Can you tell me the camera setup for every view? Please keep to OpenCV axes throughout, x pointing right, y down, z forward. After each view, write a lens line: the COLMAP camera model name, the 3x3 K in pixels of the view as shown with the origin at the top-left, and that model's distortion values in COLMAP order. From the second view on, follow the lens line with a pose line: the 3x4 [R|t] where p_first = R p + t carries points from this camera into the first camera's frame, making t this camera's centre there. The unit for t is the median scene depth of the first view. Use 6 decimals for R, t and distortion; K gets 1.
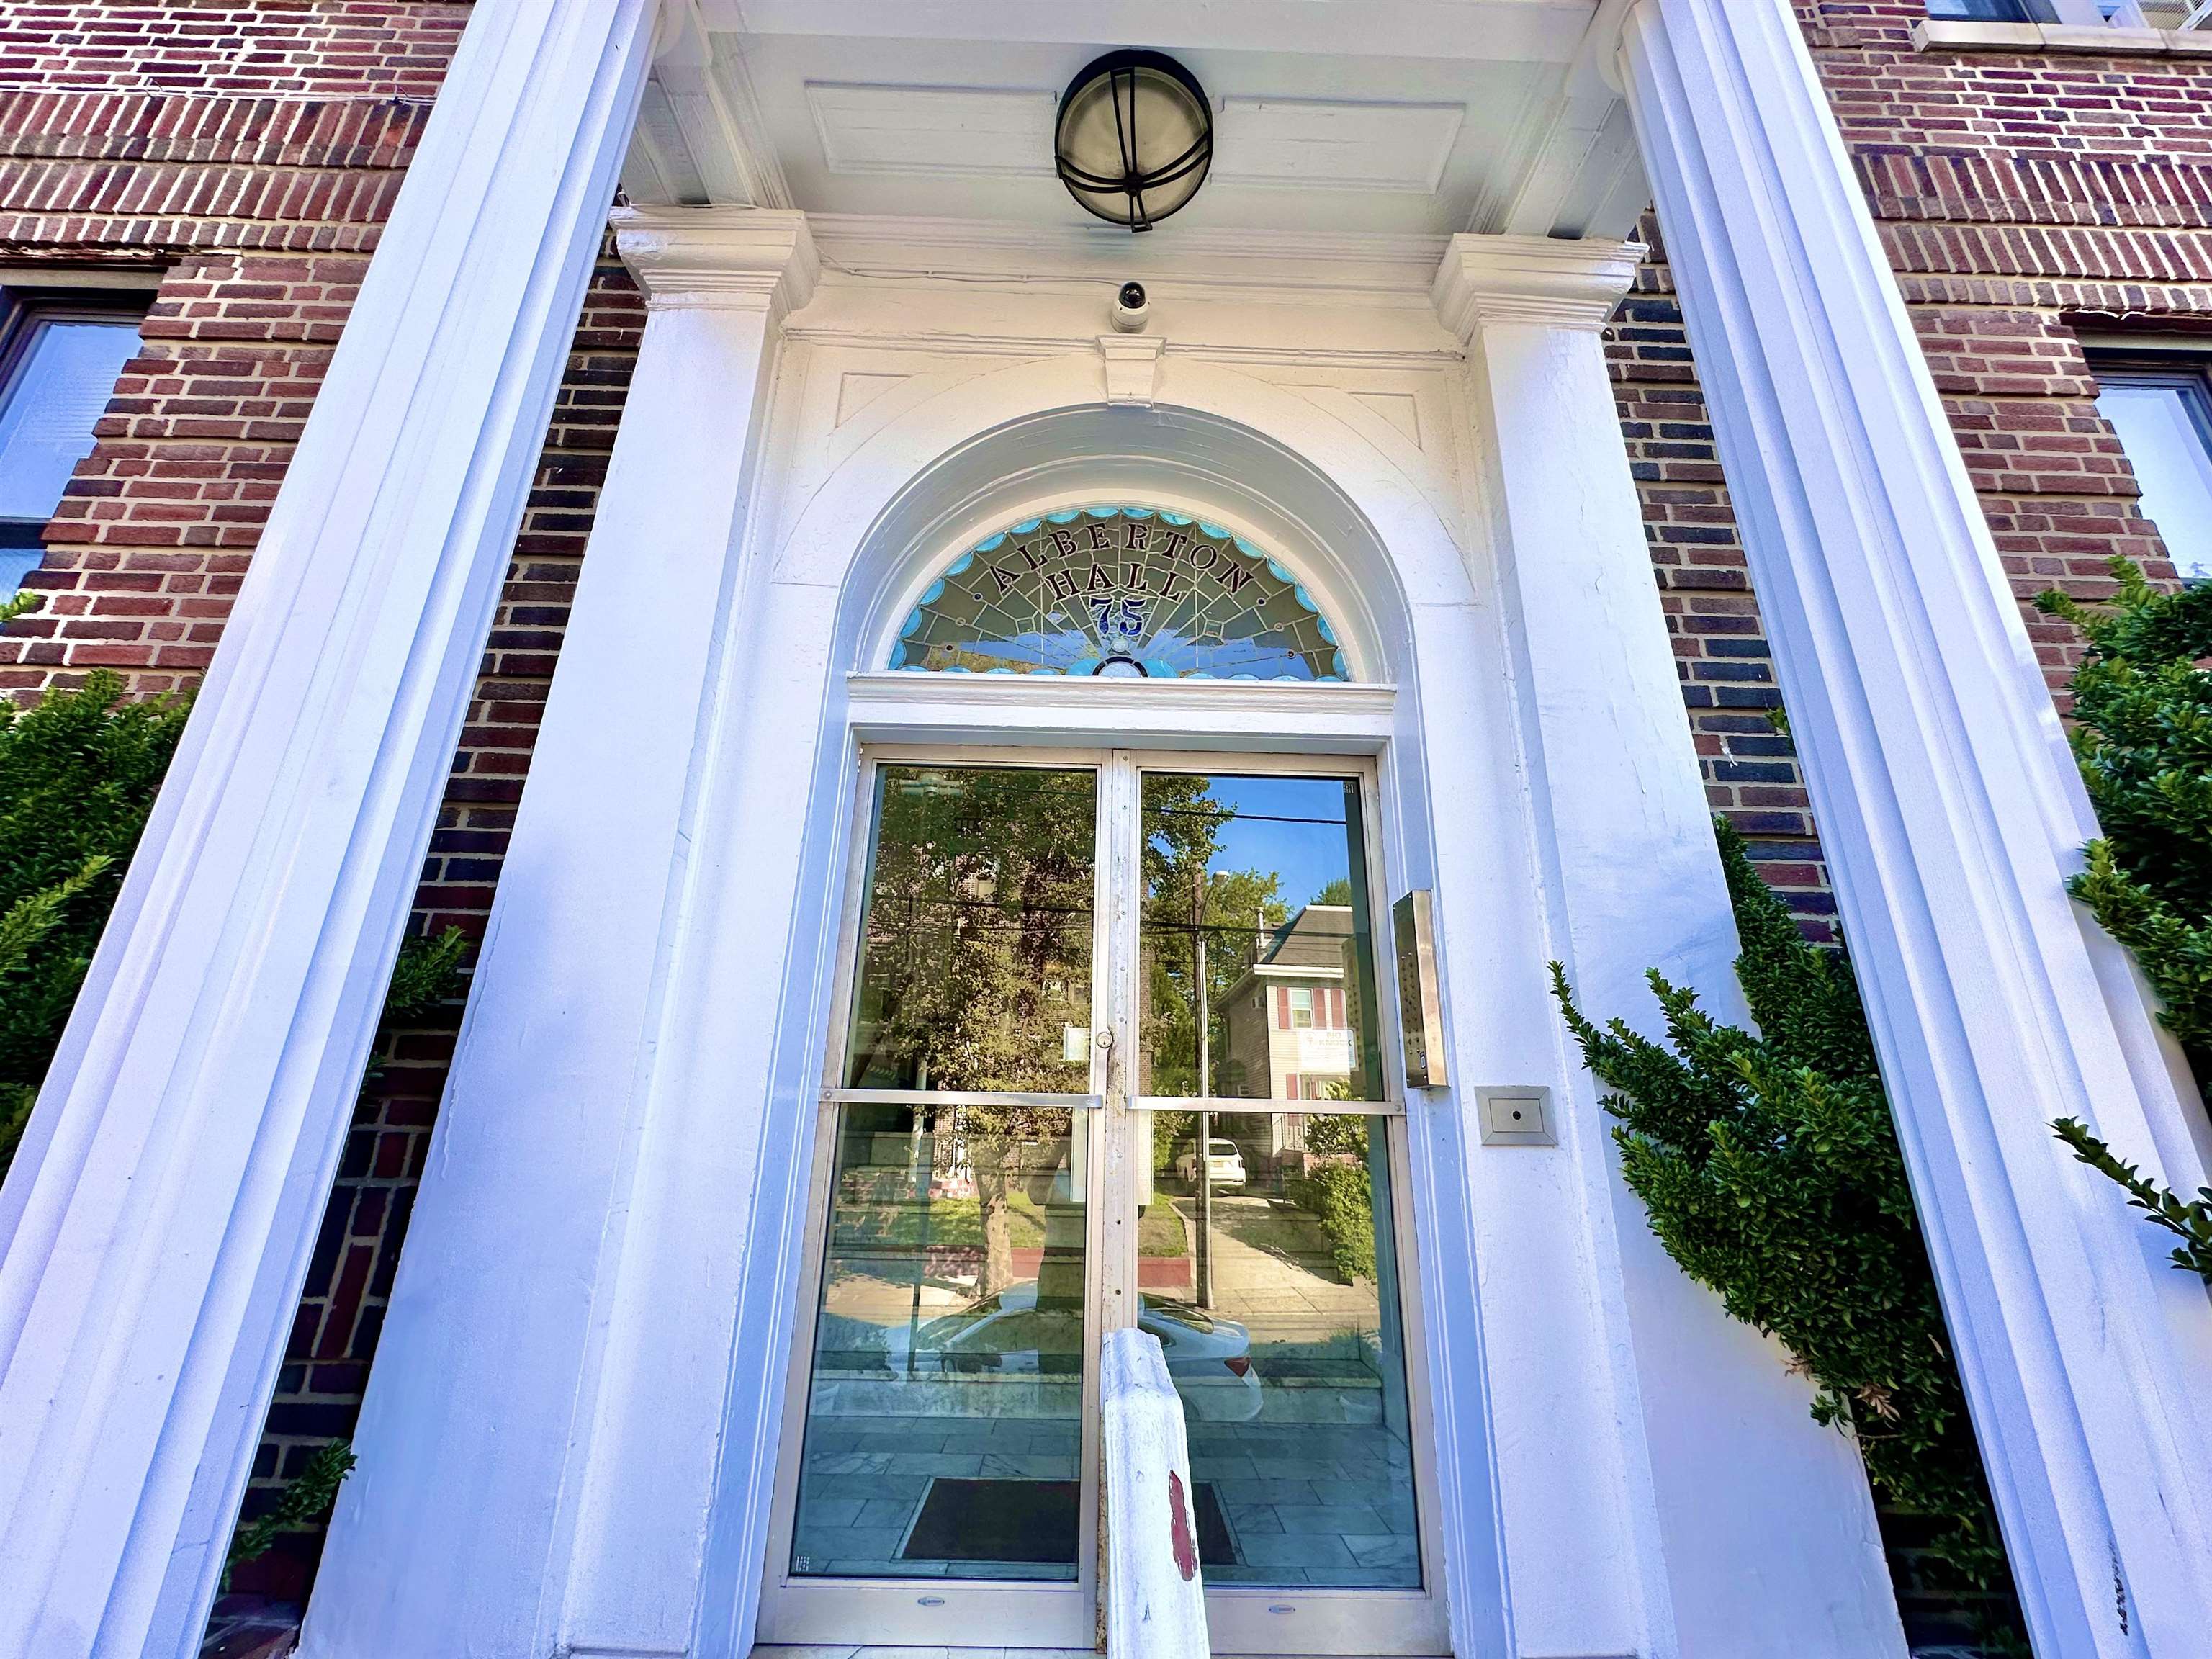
lens RADIAL K [[884.6, 0, 1109.6], [0, 884.6, 827.5], [0, 0, 1]] dist [0.000364, 0.000042]
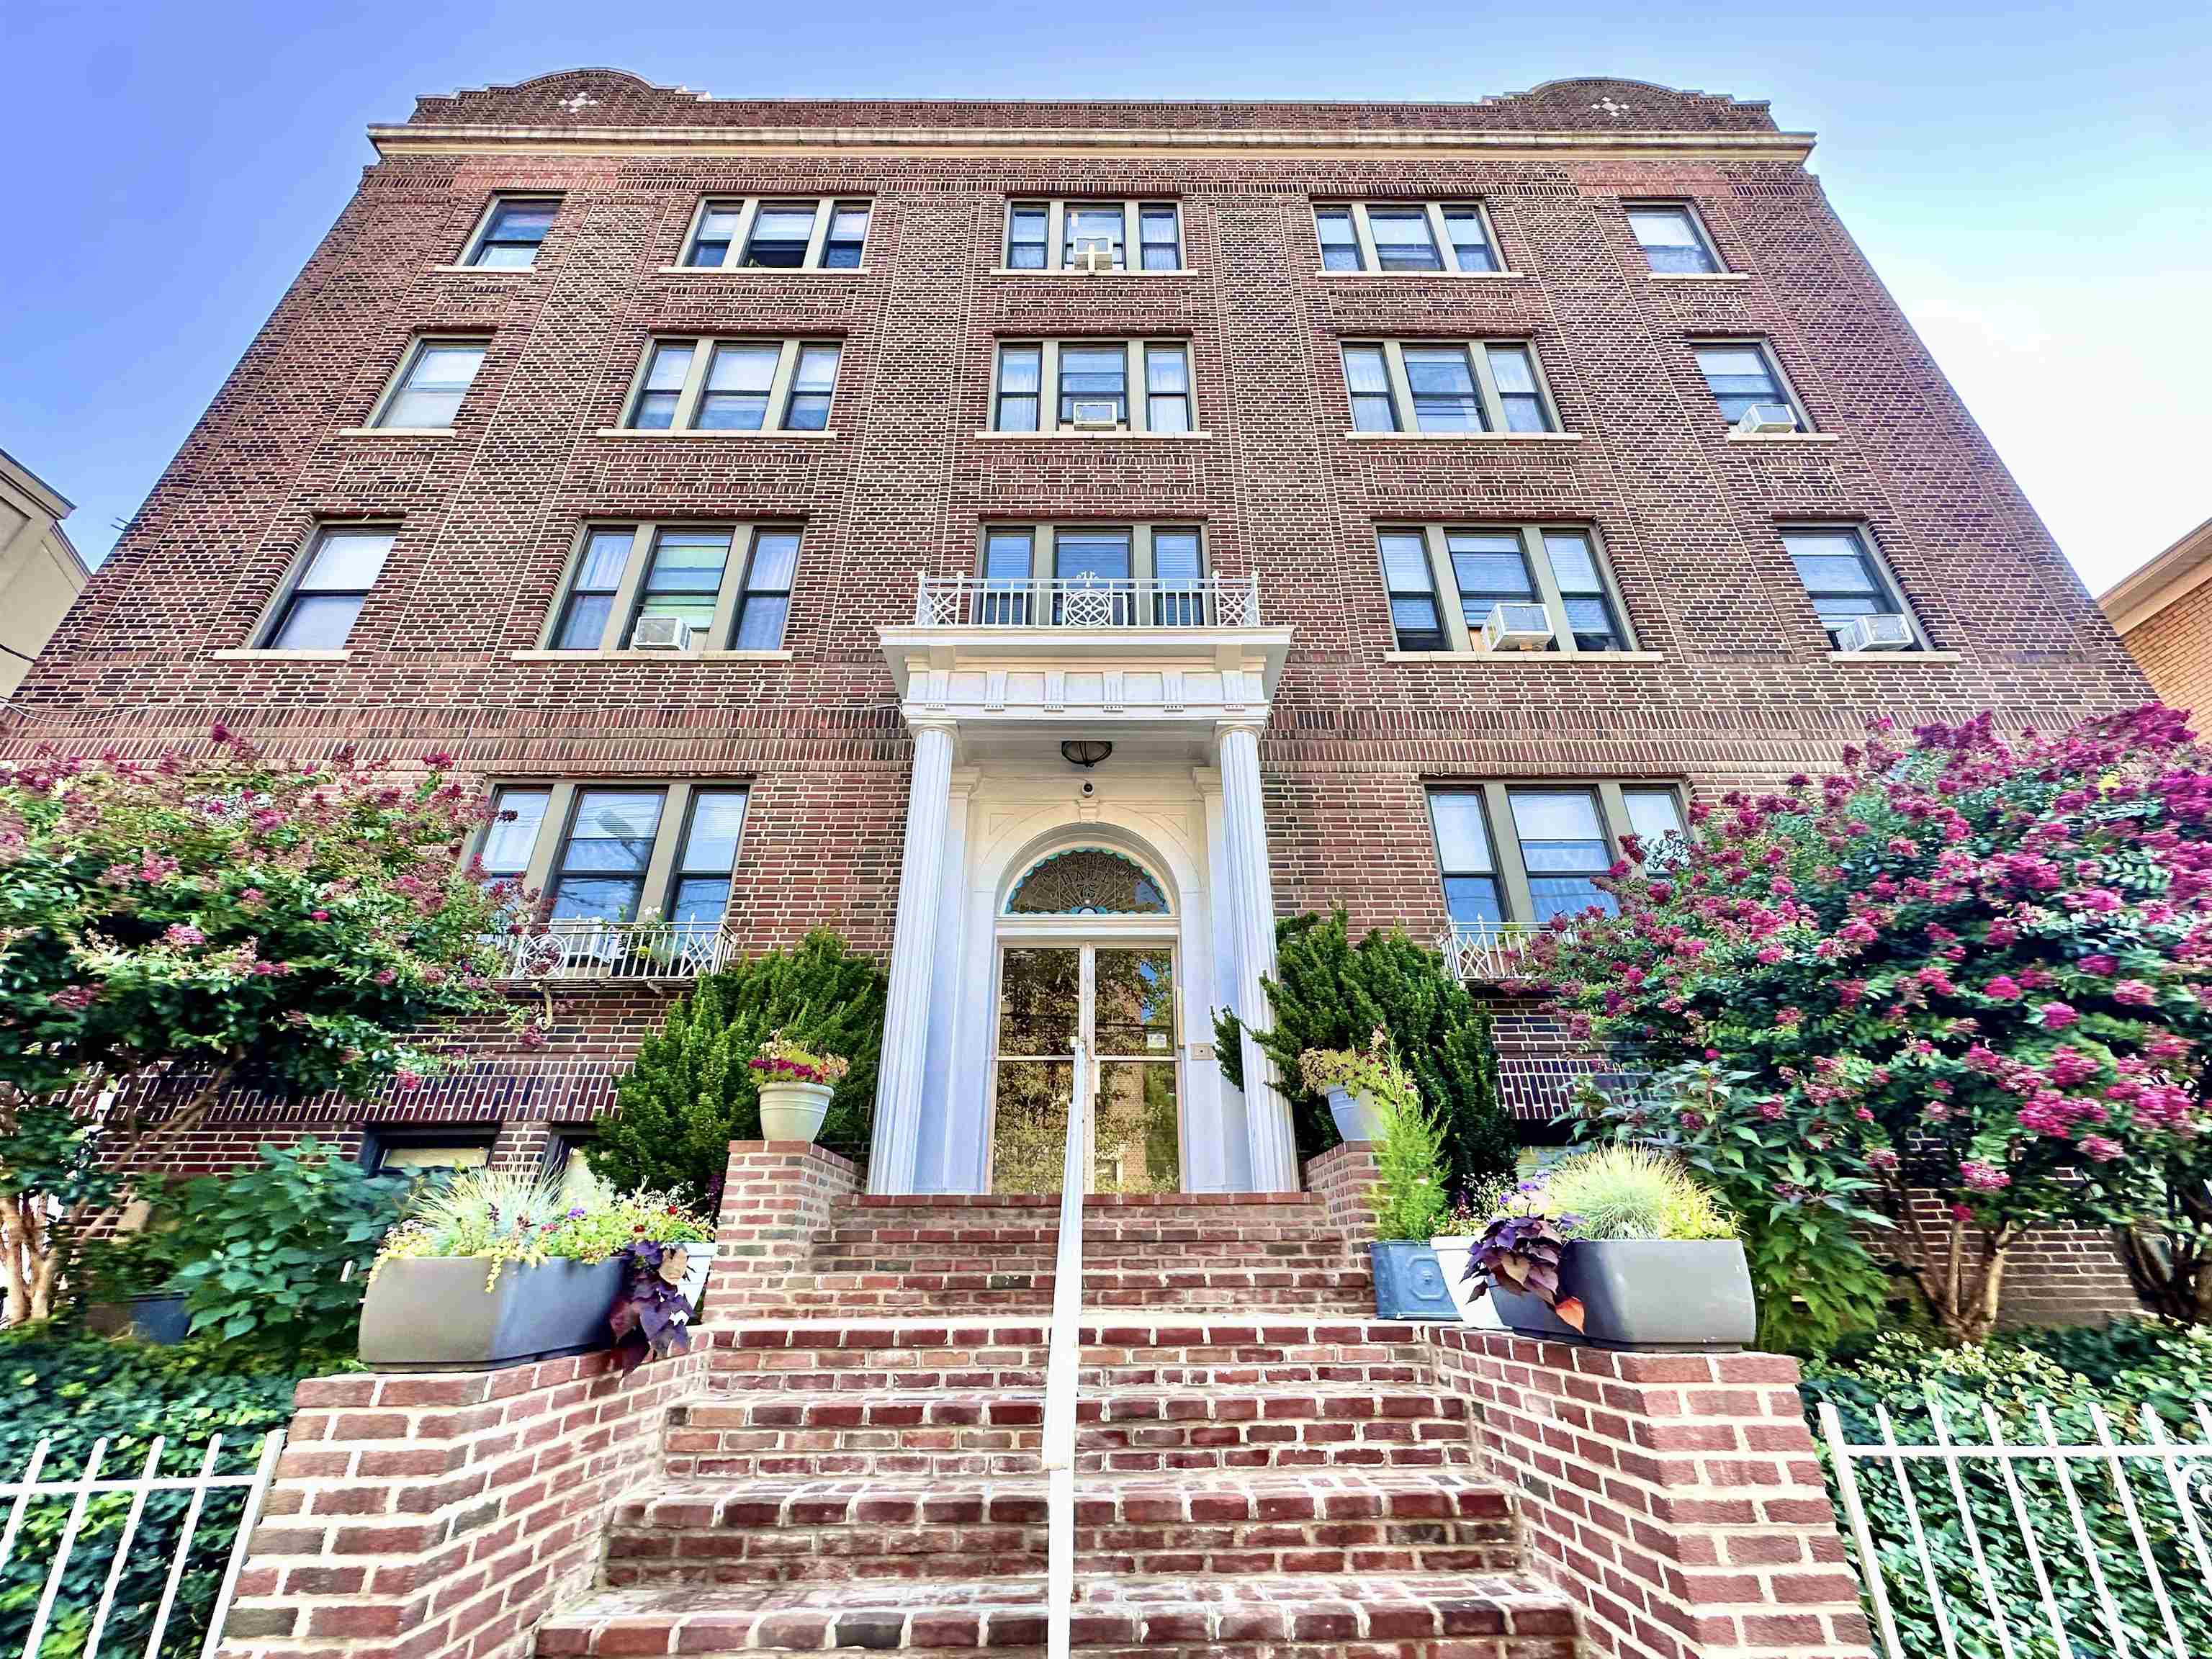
lens RADIAL K [[885.5, 0, 1099.6], [0, 885.5, 824.2], [0, 0, 1]] dist [-0.000480, -0.000008]
pose [[0.999708, -0.024158, 0.000425, 0.058625], [0.023987, 0.990217, -0.137458, -0.067884], [0.002900, 0.137428, 0.990508, -1.880445]]
